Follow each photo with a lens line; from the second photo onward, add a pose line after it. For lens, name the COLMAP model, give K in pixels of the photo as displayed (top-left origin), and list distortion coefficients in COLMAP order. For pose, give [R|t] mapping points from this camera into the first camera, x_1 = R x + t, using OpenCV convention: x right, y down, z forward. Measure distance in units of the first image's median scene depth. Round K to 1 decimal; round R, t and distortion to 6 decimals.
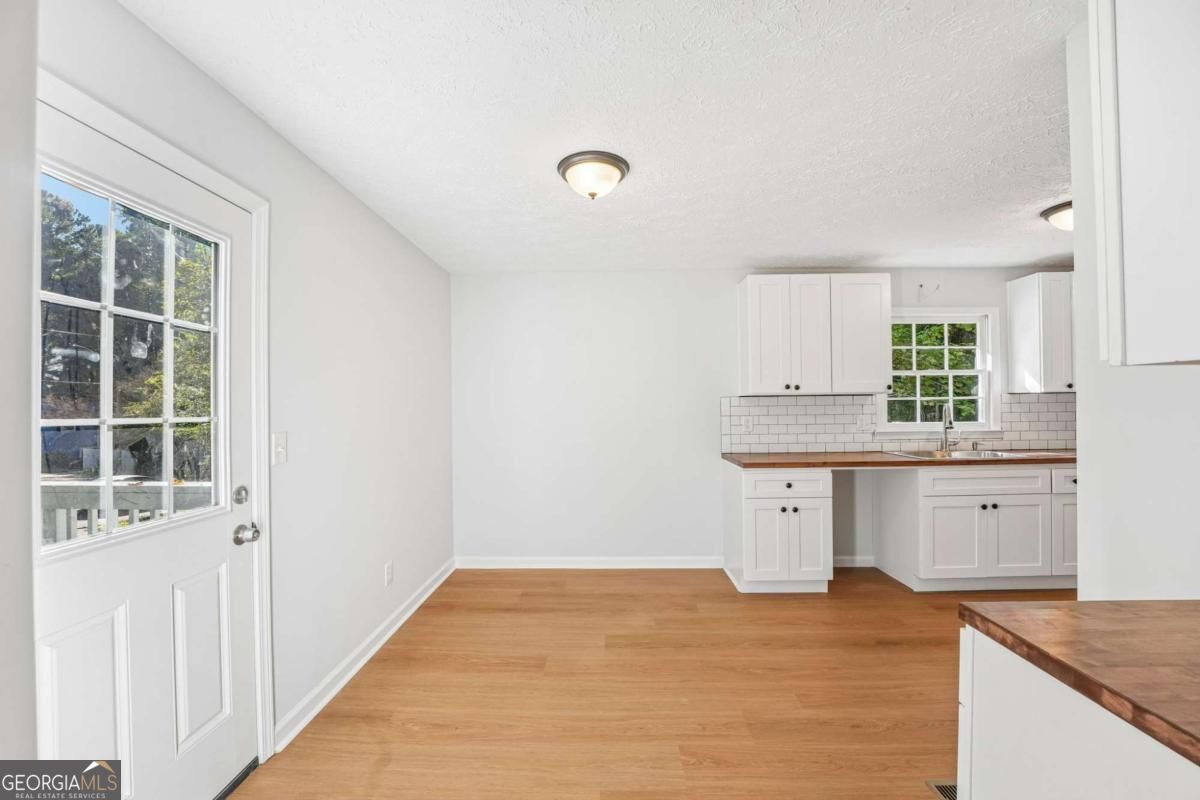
lens RADIAL K [[481.5, 0, 597.5], [0, 481.5, 401.1], [0, 0, 1]] dist [-0.029679, 0.000772]
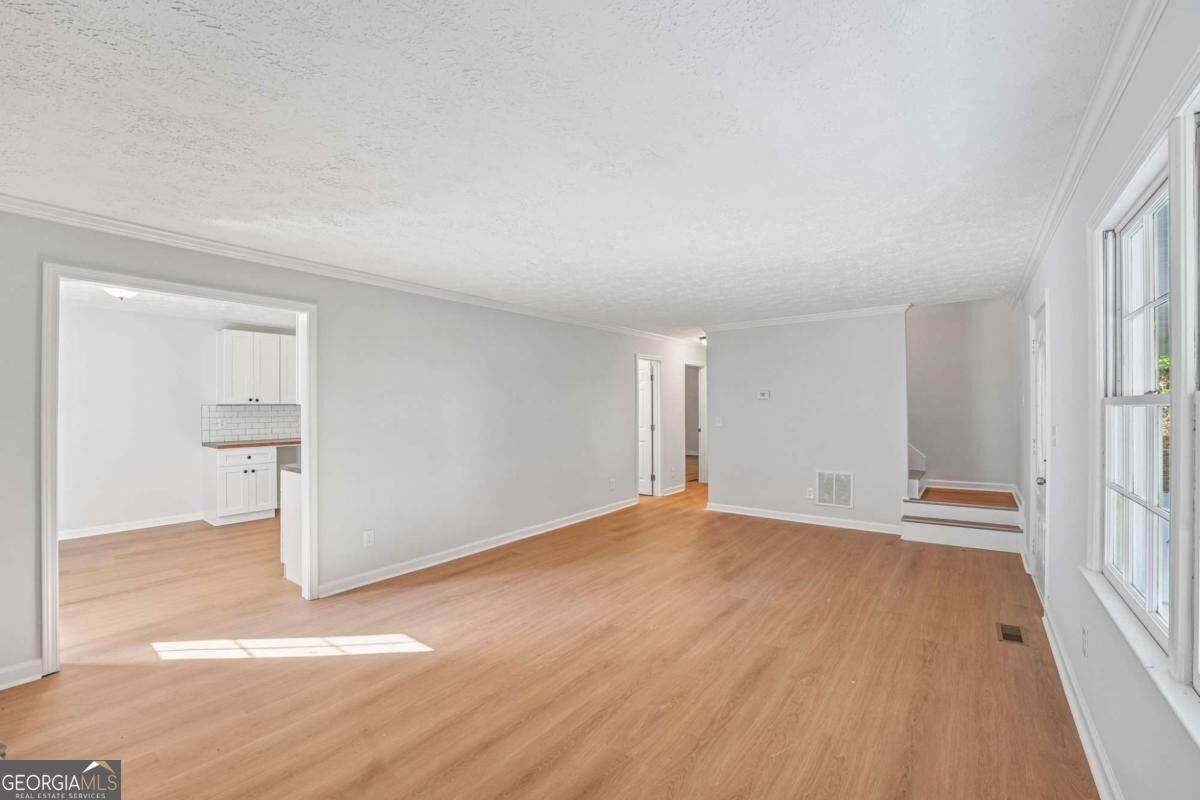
lens RADIAL K [[481.5, 0, 590.5], [0, 481.5, 404.6], [0, 0, 1]] dist [-0.029679, 0.000772]
pose [[0.587345, 0.008632, 0.809291, -0.241264], [-0.009333, 0.999949, -0.003893, -0.017448], [-0.809283, -0.005266, 0.587395, -0.919032]]
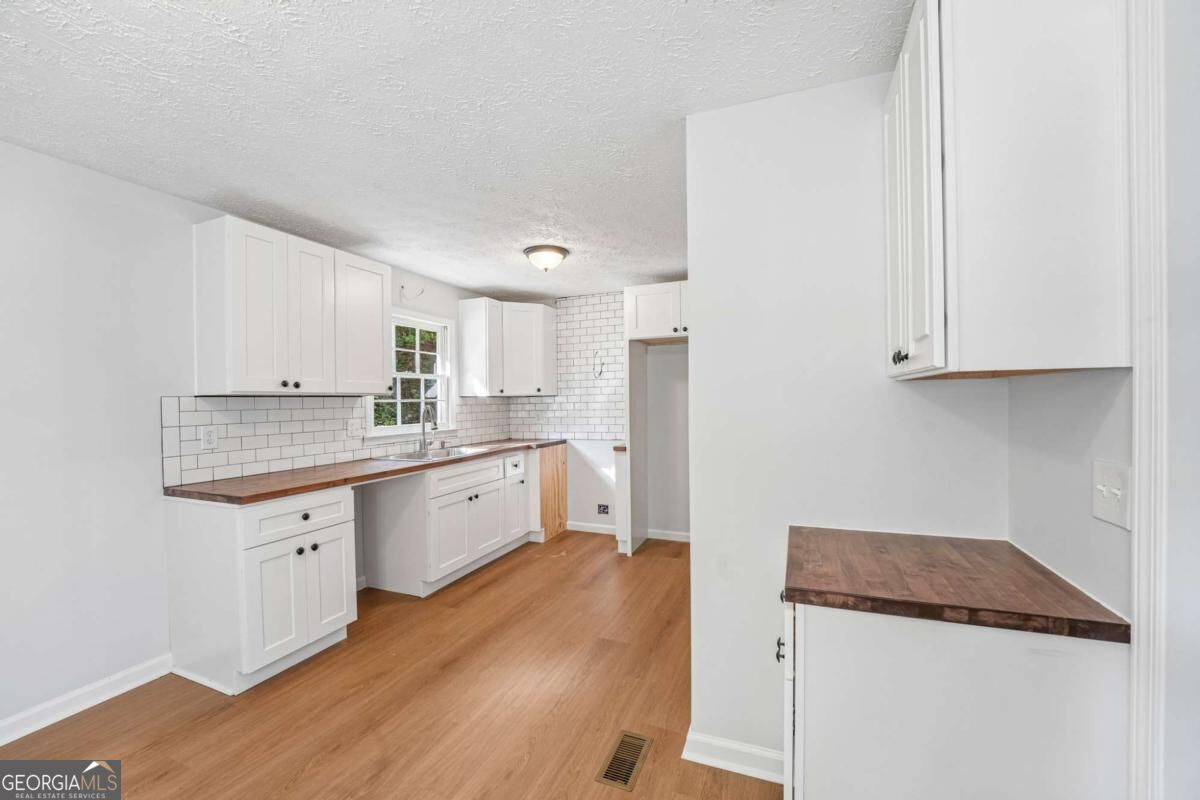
lens RADIAL K [[481.5, 0, 602.3], [0, 481.5, 399.0], [0, 0, 1]] dist [-0.029679, 0.000772]
pose [[0.356098, 0.008168, 0.934413, -0.114430], [0.002730, 0.999948, -0.009781, 0.002293], [-0.934445, 0.006034, 0.356058, 0.282298]]
